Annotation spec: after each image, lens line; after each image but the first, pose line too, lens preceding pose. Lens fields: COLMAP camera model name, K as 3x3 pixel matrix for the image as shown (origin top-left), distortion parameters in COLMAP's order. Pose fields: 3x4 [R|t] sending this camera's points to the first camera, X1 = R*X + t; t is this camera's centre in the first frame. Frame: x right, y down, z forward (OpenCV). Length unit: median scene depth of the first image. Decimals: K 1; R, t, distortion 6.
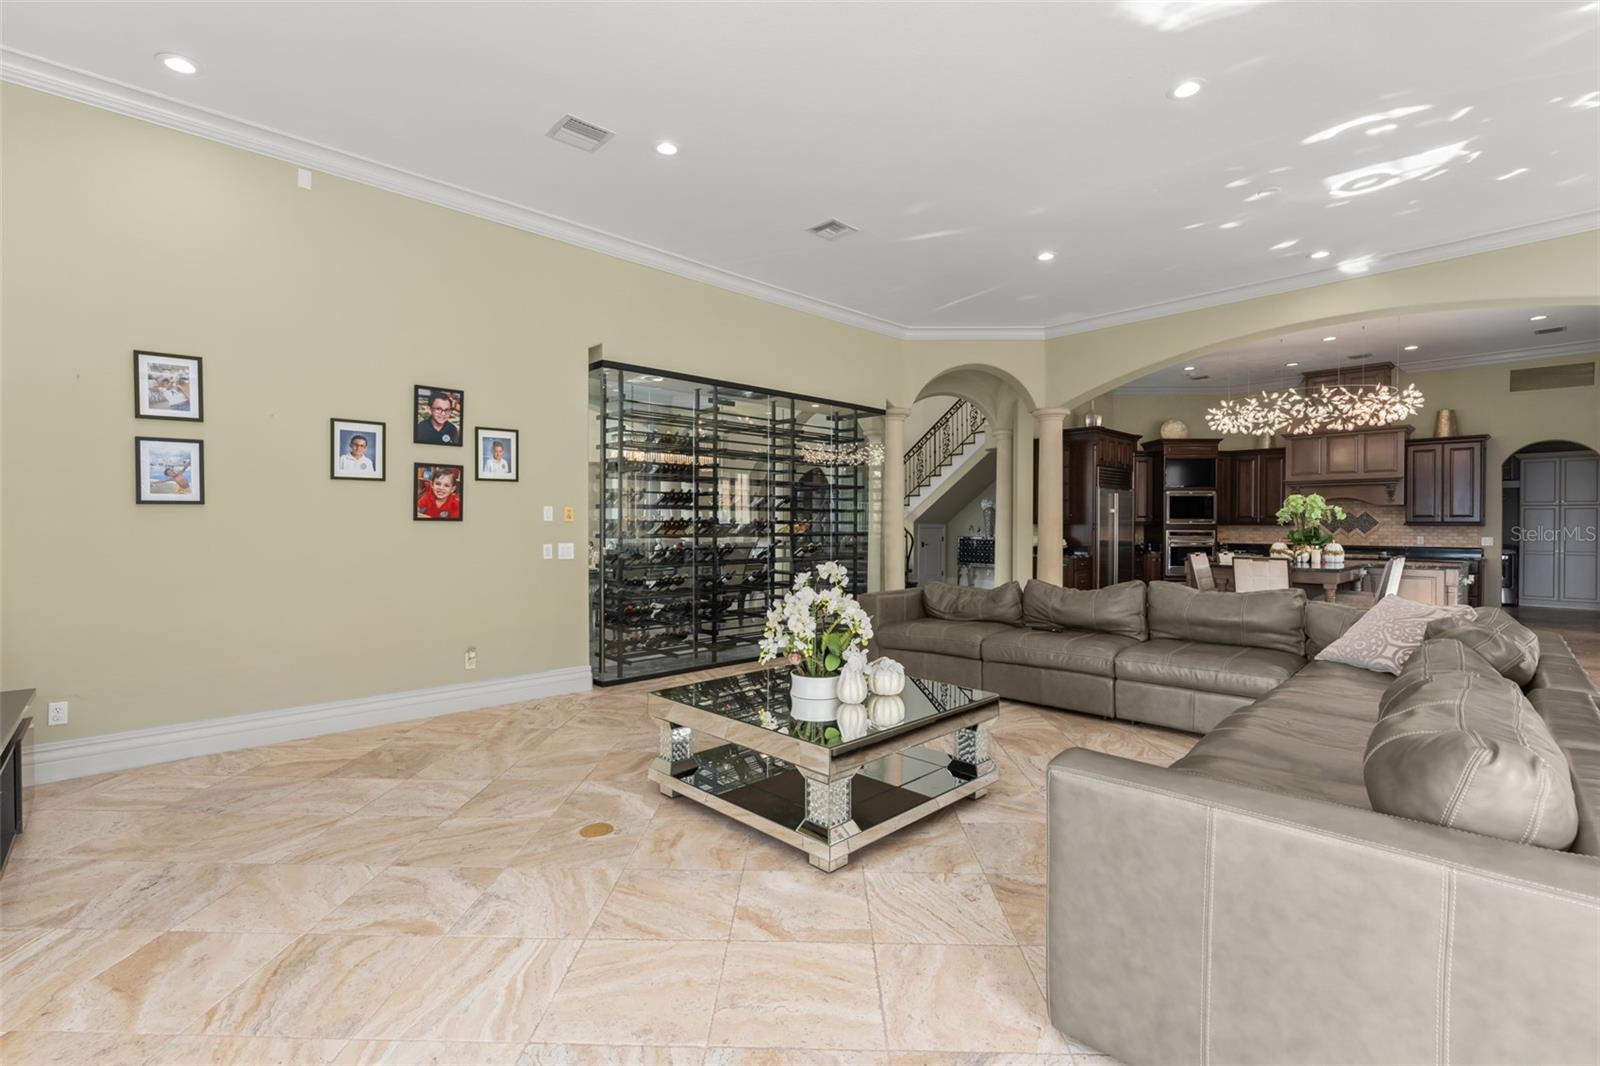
lens RADIAL K [[720.3, 0, 790.3], [0, 720.3, 525.4], [0, 0, 1]] dist [-0.001142, -0.000126]
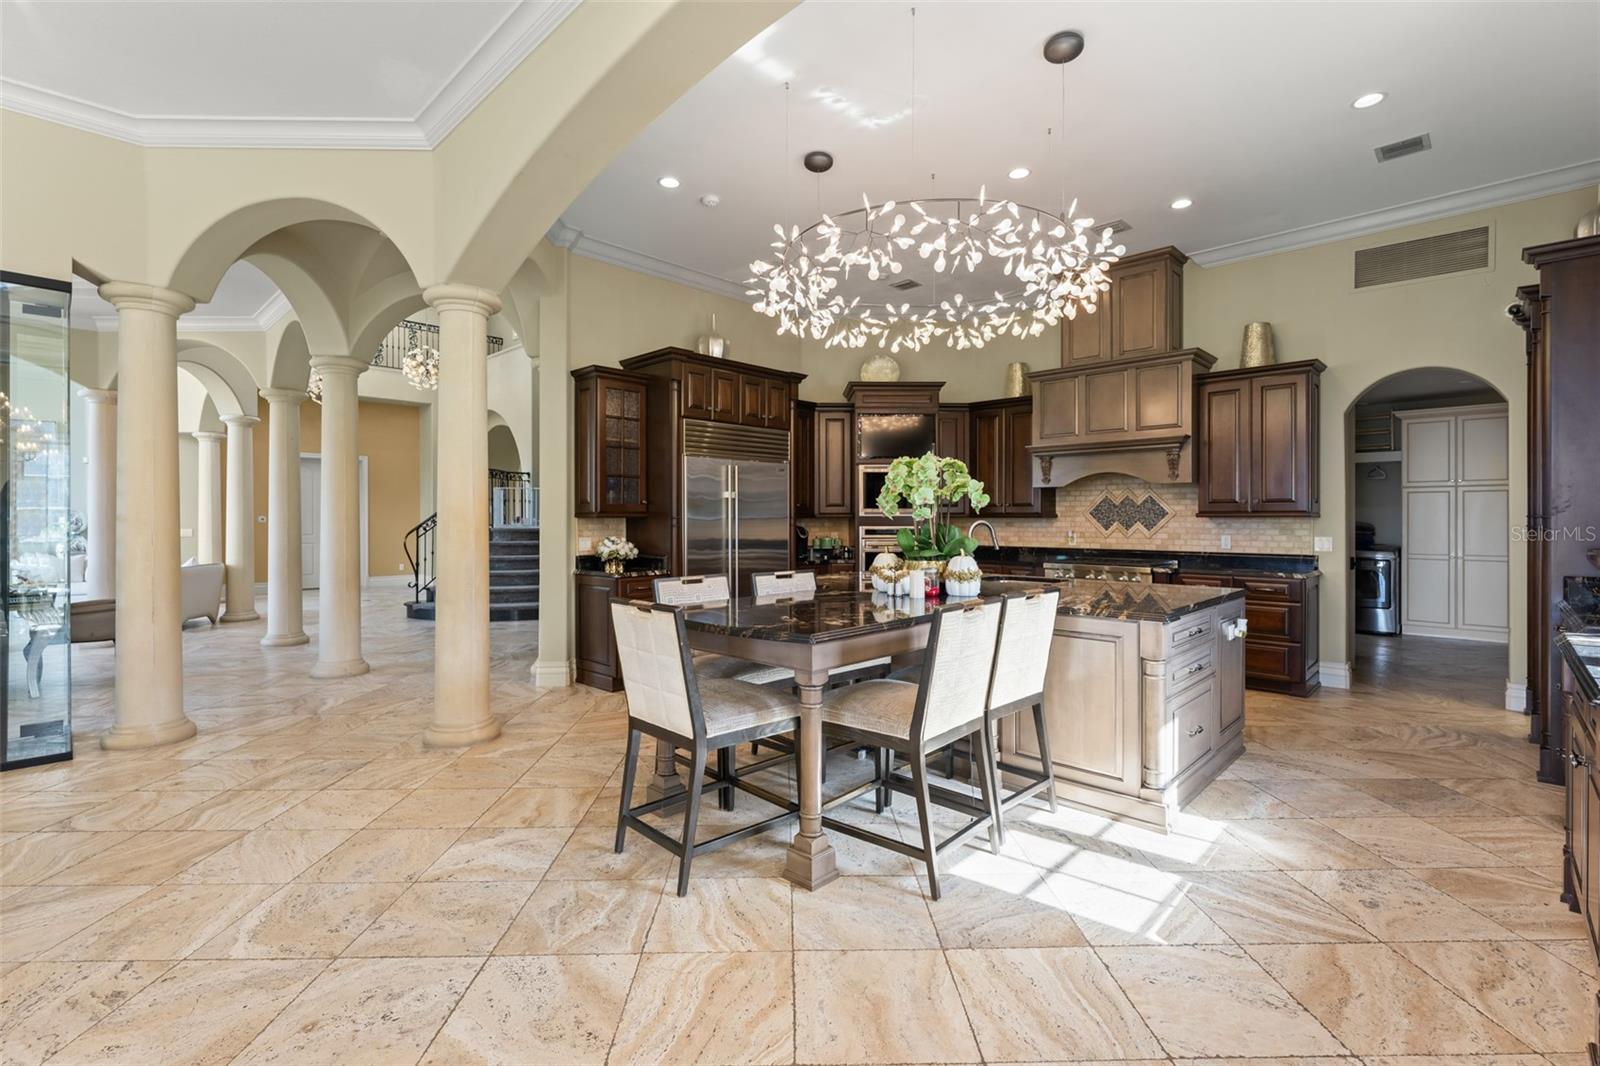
lens RADIAL K [[720.3, 0, 792.9], [0, 720.3, 513.1], [0, 0, 1]] dist [-0.001142, -0.000126]
pose [[0.999019, -0.004159, 0.044084, 0.939506], [0.004506, 0.999960, -0.007772, -0.000520], [-0.044050, 0.007963, 0.998998, 0.794457]]
